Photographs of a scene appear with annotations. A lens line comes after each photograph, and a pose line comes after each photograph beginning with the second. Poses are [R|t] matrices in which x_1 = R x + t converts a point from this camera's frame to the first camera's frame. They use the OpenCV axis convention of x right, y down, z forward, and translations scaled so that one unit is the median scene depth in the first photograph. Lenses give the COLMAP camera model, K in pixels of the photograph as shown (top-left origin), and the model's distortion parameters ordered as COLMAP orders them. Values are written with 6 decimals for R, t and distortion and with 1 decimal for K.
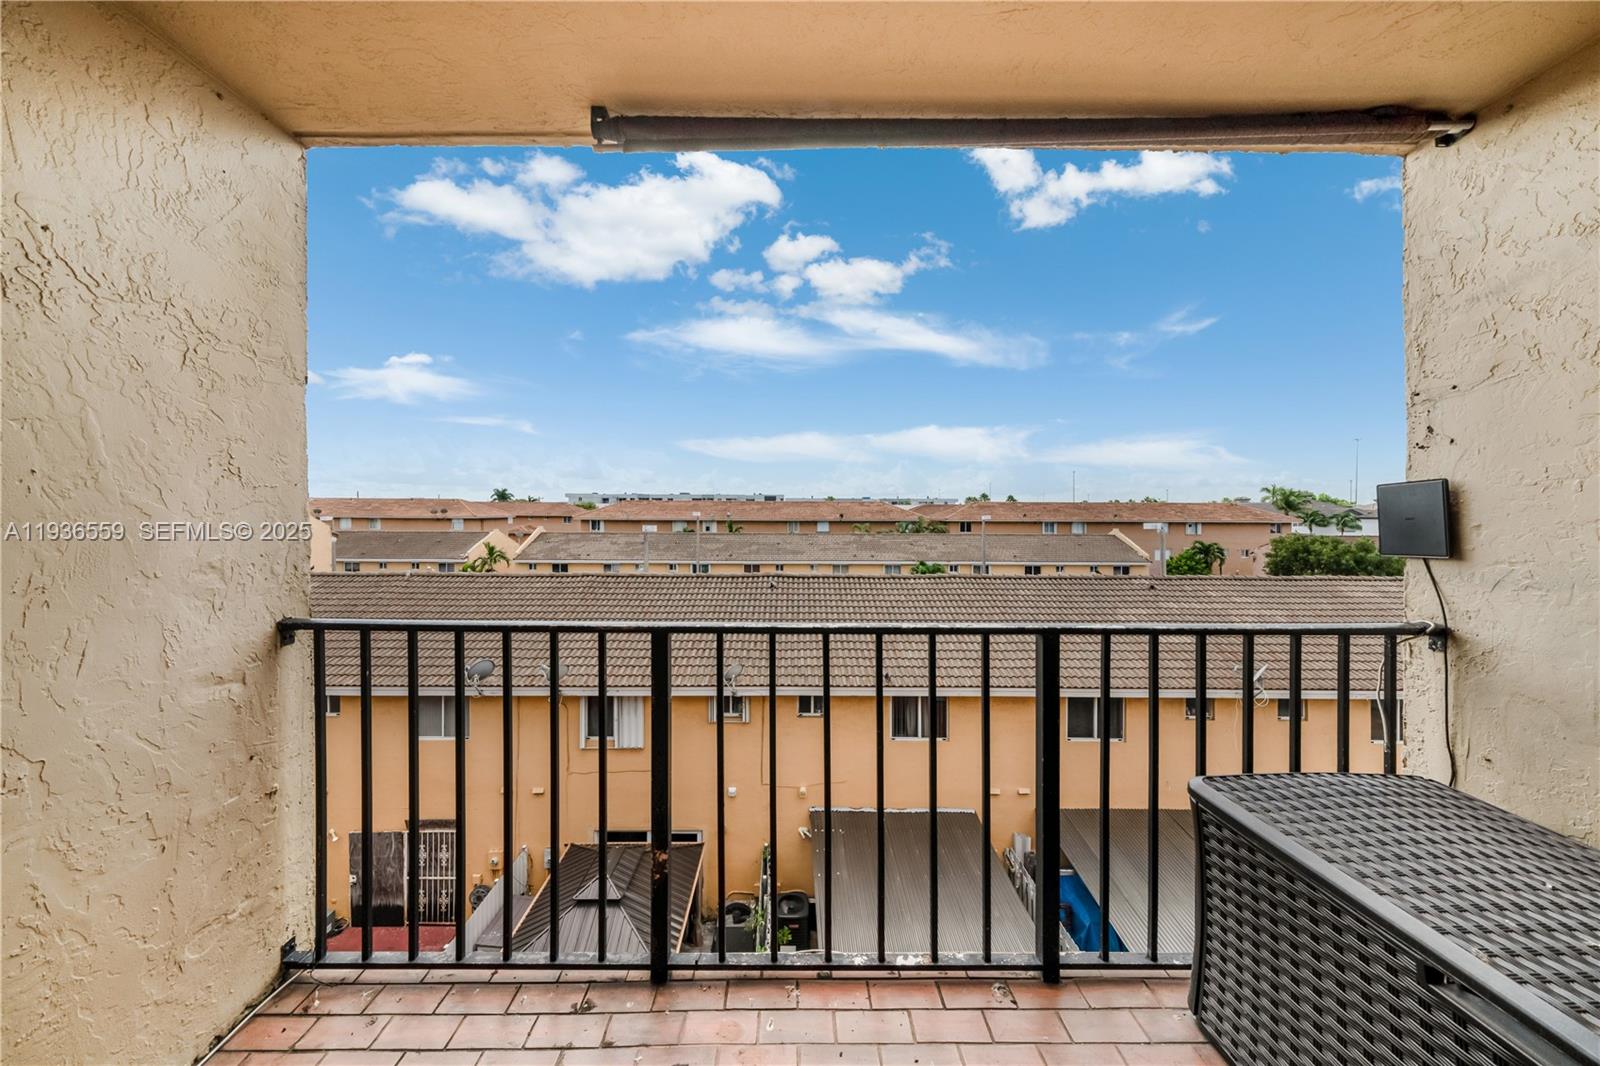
lens RADIAL K [[568.8, 0, 800.0], [0, 568.8, 533.0], [0, 0, 1]] dist [0.027171, 0.000053]
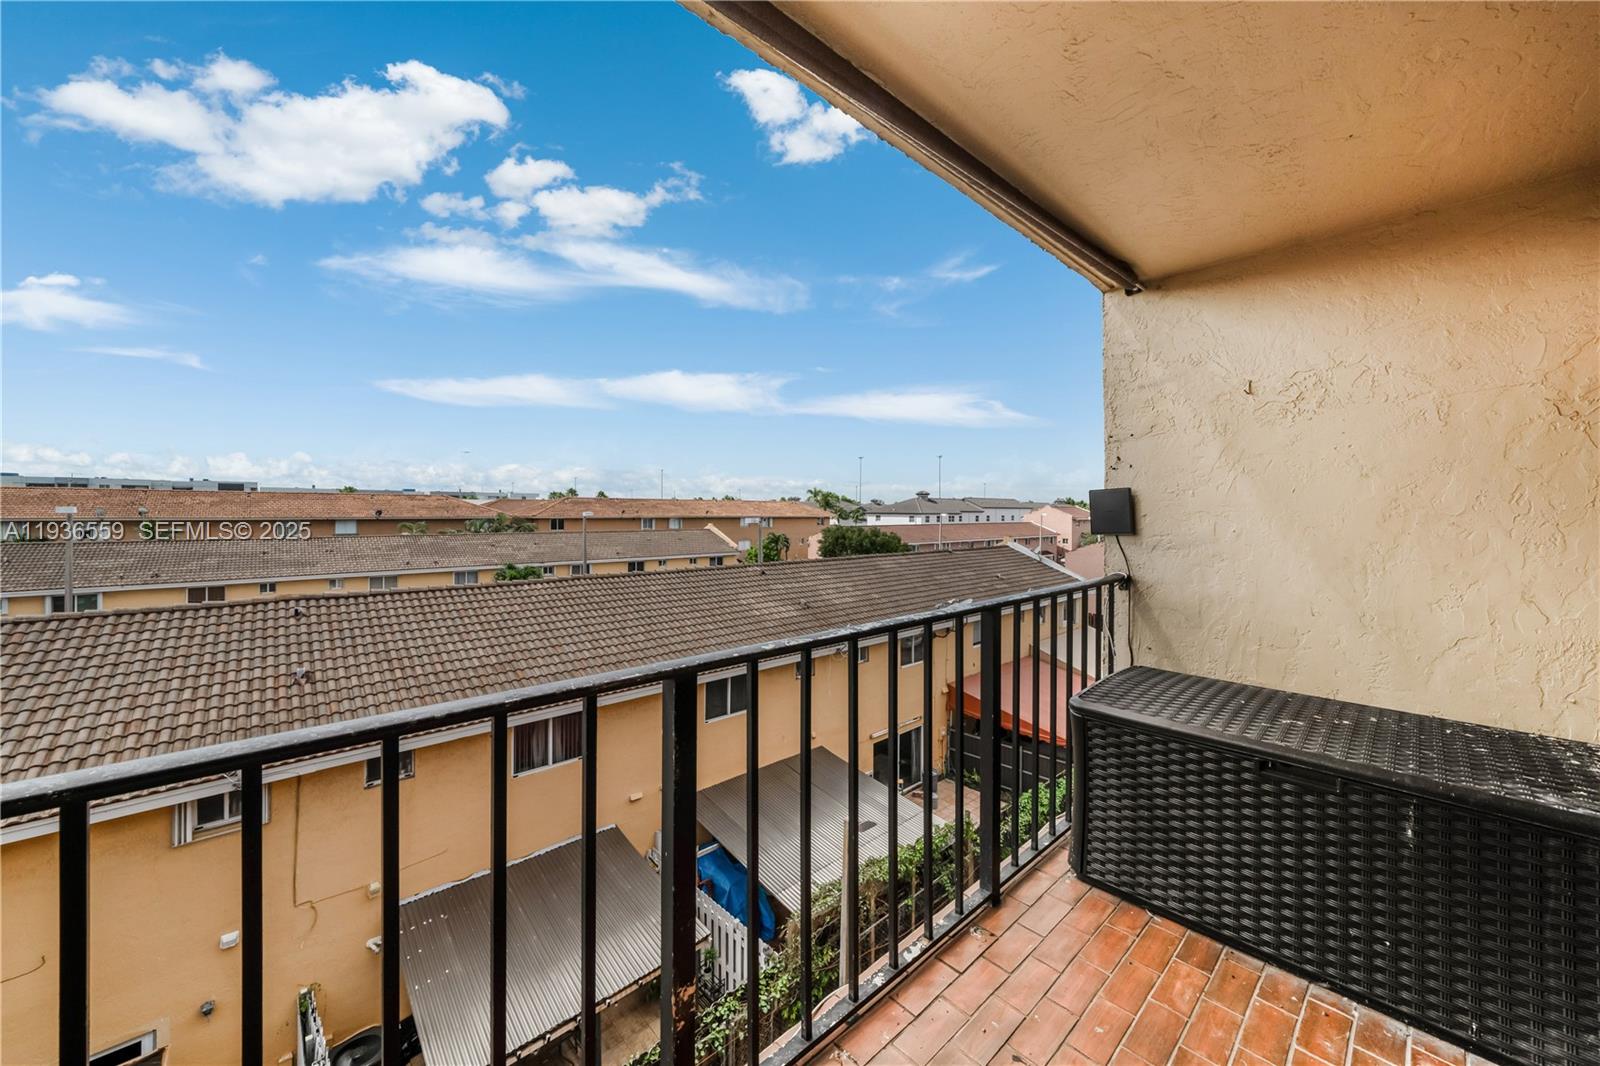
lens RADIAL K [[584.4, 0, 801.0], [0, 584.4, 512.2], [0, 0, 1]] dist [0.000165, 0.000179]
pose [[0.720876, -0.002095, 0.693060, -0.115477], [0.023341, 0.999502, -0.021256, -0.001187], [-0.692670, 0.031499, 0.720566, 0.066526]]
